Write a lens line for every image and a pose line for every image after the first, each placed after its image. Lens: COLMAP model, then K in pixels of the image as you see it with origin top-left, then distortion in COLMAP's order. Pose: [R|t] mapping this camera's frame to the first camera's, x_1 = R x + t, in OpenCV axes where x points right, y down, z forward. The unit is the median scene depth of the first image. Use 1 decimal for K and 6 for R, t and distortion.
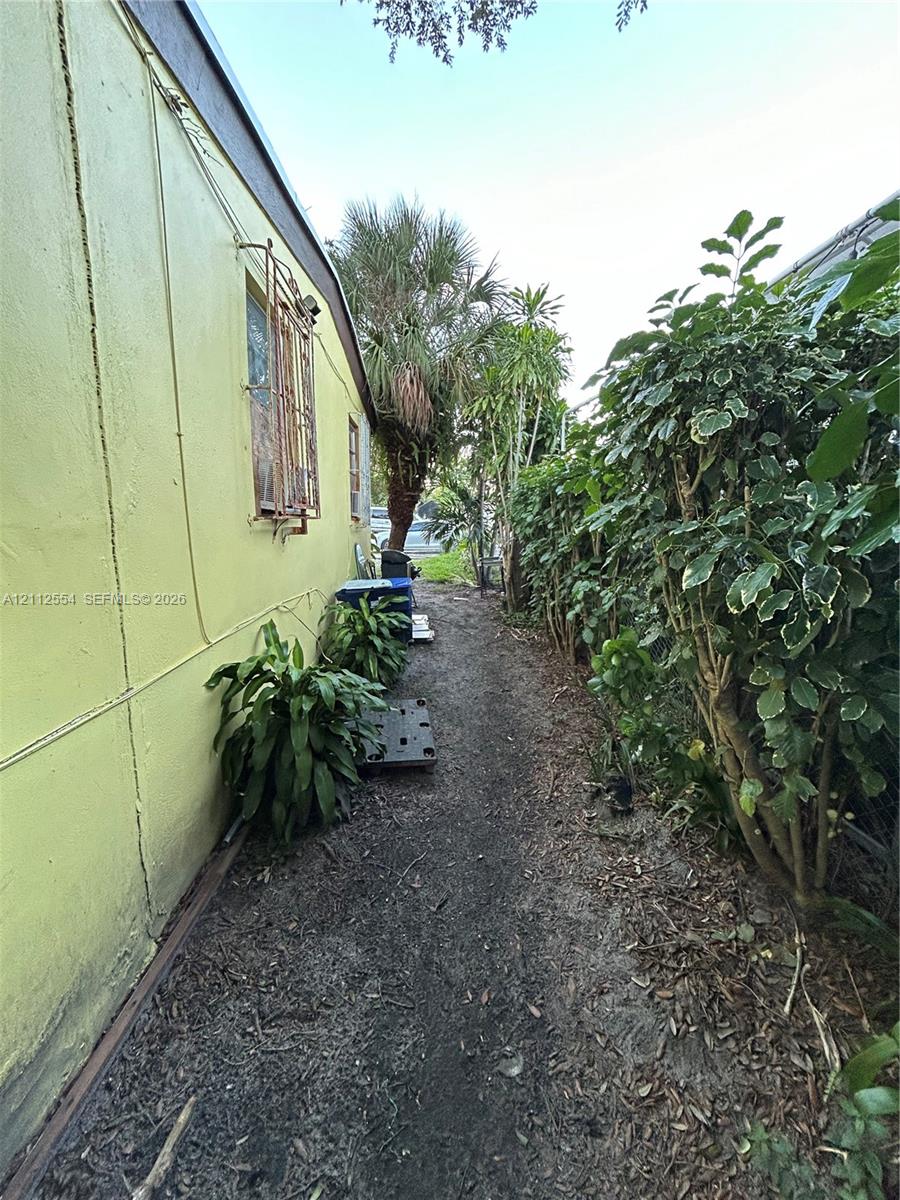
lens RADIAL K [[486.3, 0, 448.7], [0, 486.3, 587.4], [0, 0, 1]] dist [-0.000791, 0.000997]
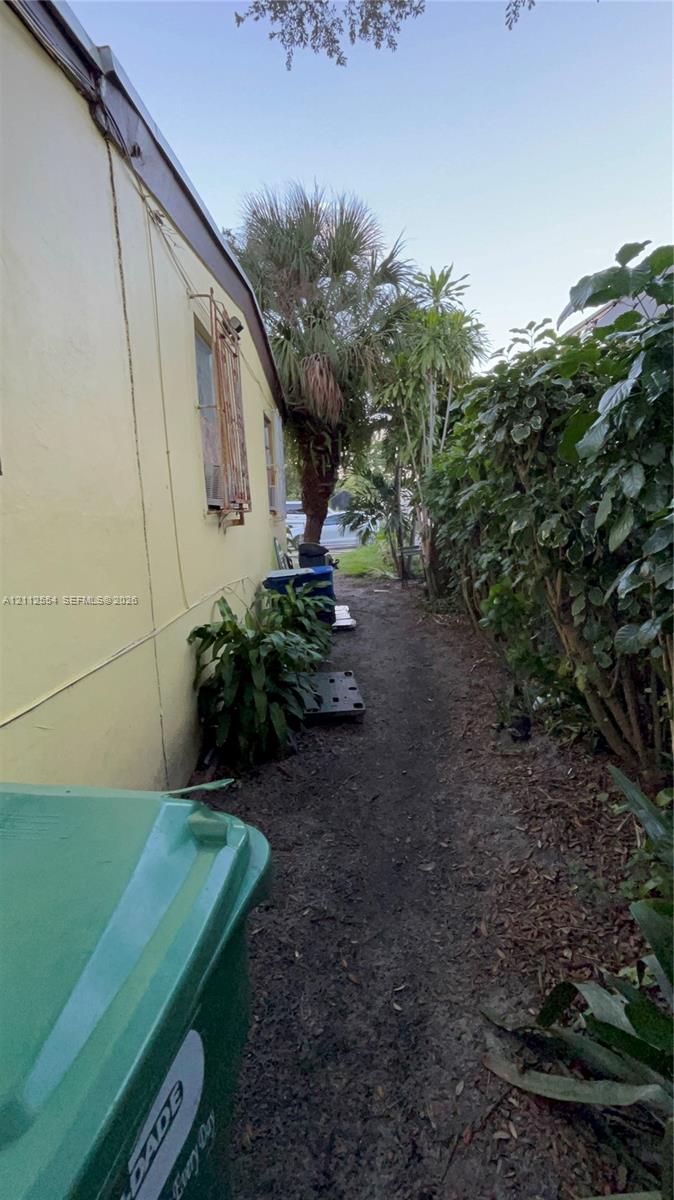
lens RADIAL K [[573.2, 0, 336.2], [0, 573.2, 598.7], [0, 0, 1]] dist [-0.006026, -0.003012]
pose [[0.997298, -0.048750, -0.054961, -0.005673], [0.049303, 0.998746, 0.008748, 0.070489], [0.054465, -0.011434, 0.998450, -0.384861]]
